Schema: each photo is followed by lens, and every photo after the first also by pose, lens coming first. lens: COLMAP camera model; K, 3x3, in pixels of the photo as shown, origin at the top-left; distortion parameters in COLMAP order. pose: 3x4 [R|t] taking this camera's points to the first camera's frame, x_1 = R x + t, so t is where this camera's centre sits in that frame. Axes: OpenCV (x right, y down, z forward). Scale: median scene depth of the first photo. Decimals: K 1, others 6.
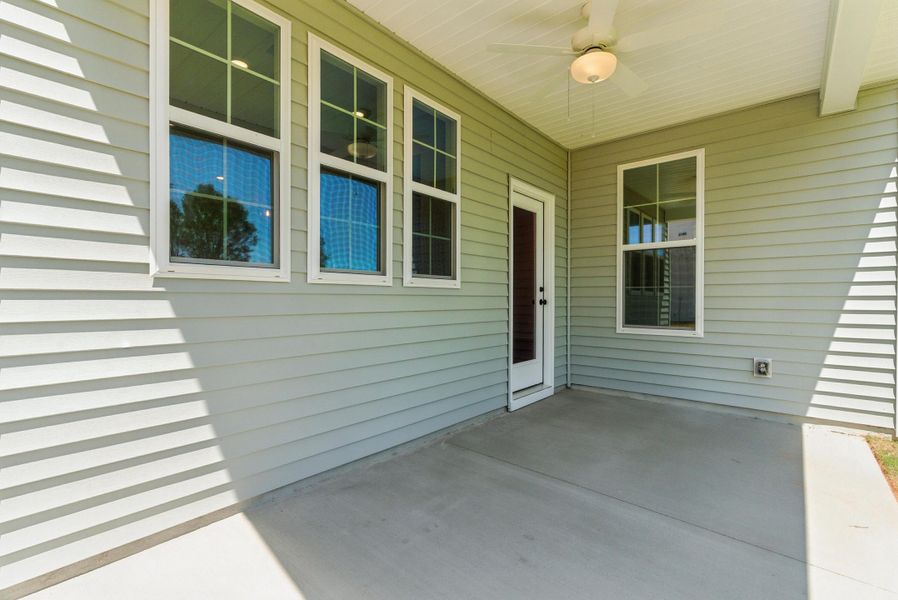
lens RADIAL K [[409.4, 0, 452.7], [0, 409.4, 300.3], [0, 0, 1]] dist [-0.000493, 0.000769]
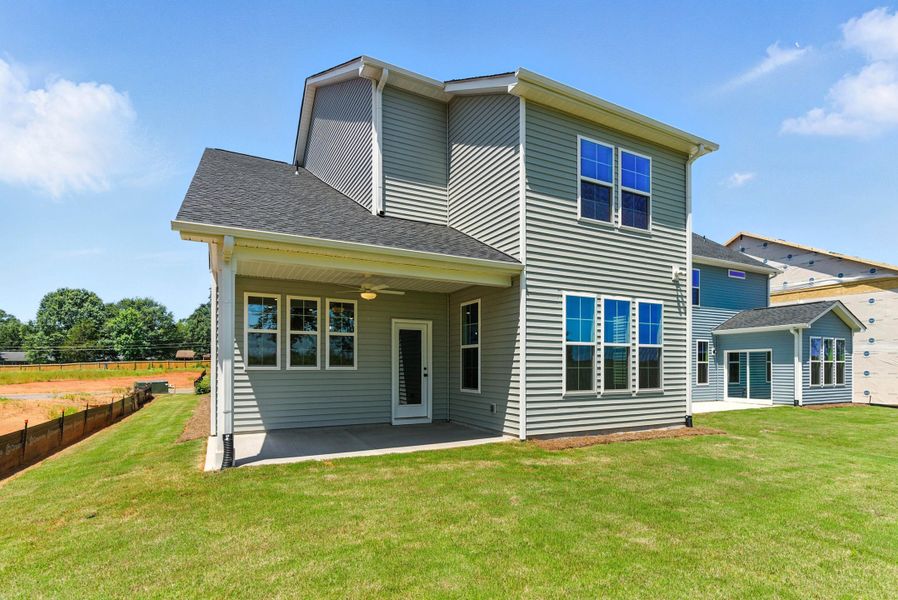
lens RADIAL K [[441.2, 0, 437.3], [0, 441.2, 363.6], [0, 0, 1]] dist [0.004878, 0.000261]
pose [[0.914444, -0.004420, -0.404688, 1.556877], [0.000236, 0.999946, -0.010388, -0.040450], [0.404712, 0.009404, 0.914396, -1.254239]]
